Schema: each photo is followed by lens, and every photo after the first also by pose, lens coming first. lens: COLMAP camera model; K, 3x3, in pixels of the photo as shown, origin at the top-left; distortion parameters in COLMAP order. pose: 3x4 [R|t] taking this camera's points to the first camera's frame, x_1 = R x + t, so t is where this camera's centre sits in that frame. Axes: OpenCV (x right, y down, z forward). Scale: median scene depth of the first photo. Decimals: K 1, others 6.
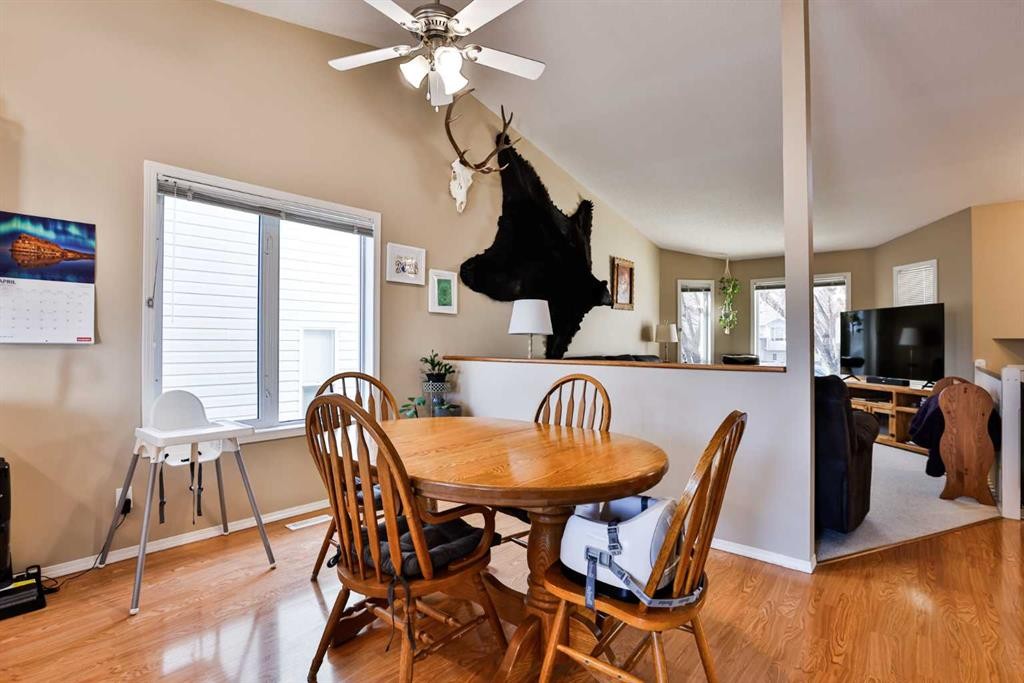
lens RADIAL K [[494.9, 0, 512.6], [0, 494.9, 338.3], [0, 0, 1]] dist [-0.060528, 0.023460]
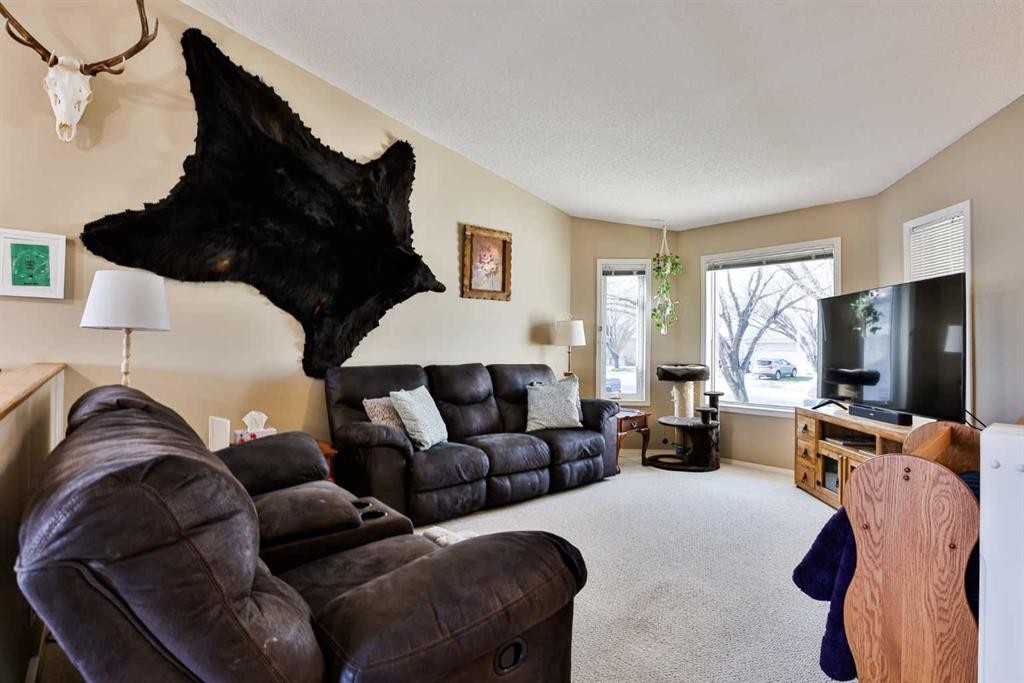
lens RADIAL K [[494.9, 0, 512.6], [0, 494.9, 338.3], [0, 0, 1]] dist [-0.060528, 0.023460]
pose [[0.988582, 0.002774, -0.150658, 0.378590], [-0.003995, 0.999962, -0.007803, 0.003258], [0.150630, 0.008316, 0.988555, 0.314073]]
